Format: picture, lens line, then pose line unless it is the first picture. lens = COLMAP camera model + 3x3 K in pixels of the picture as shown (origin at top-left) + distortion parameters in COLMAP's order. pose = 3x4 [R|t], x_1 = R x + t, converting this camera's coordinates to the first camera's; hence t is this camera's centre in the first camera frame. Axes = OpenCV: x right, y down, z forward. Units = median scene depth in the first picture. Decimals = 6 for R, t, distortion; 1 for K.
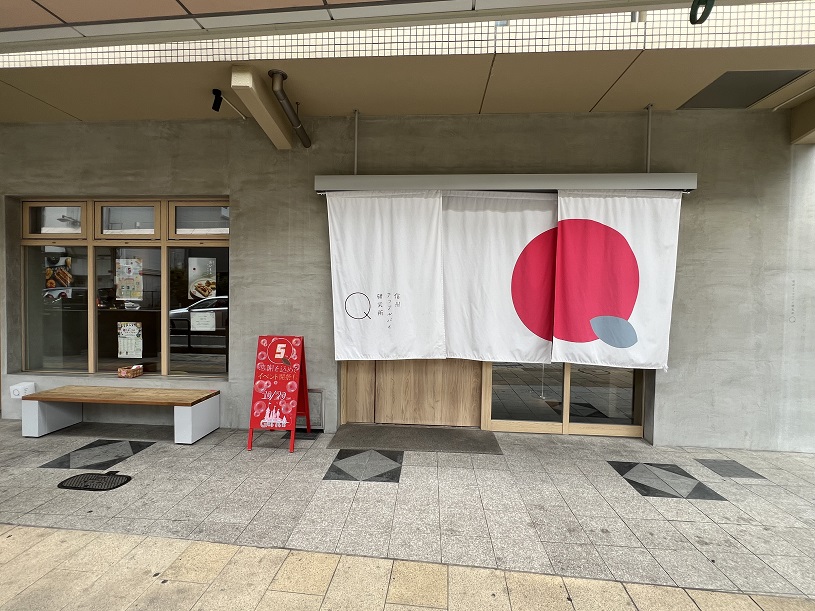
lens RADIAL K [[382.4, 0, 412.5], [0, 382.4, 305.9], [0, 0, 1]] dist [-0.002449, 0.001660]
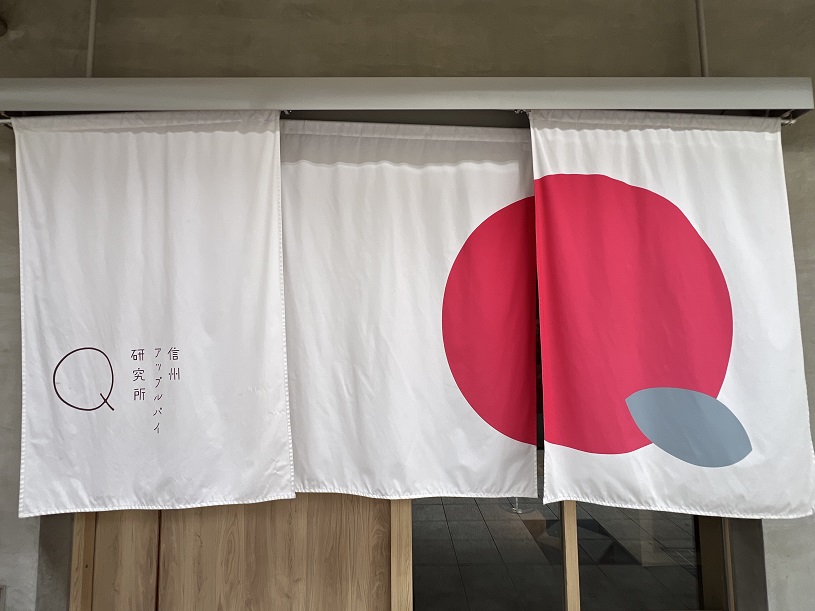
lens RADIAL K [[382.4, 0, 401.1], [0, 382.4, 308.6], [0, 0, 1]] dist [-0.002449, 0.001660]
pose [[0.996921, -0.023867, 0.074696, 0.178217], [0.031652, 0.993985, -0.104842, -0.022524], [-0.071745, 0.106883, 0.991680, 0.557208]]
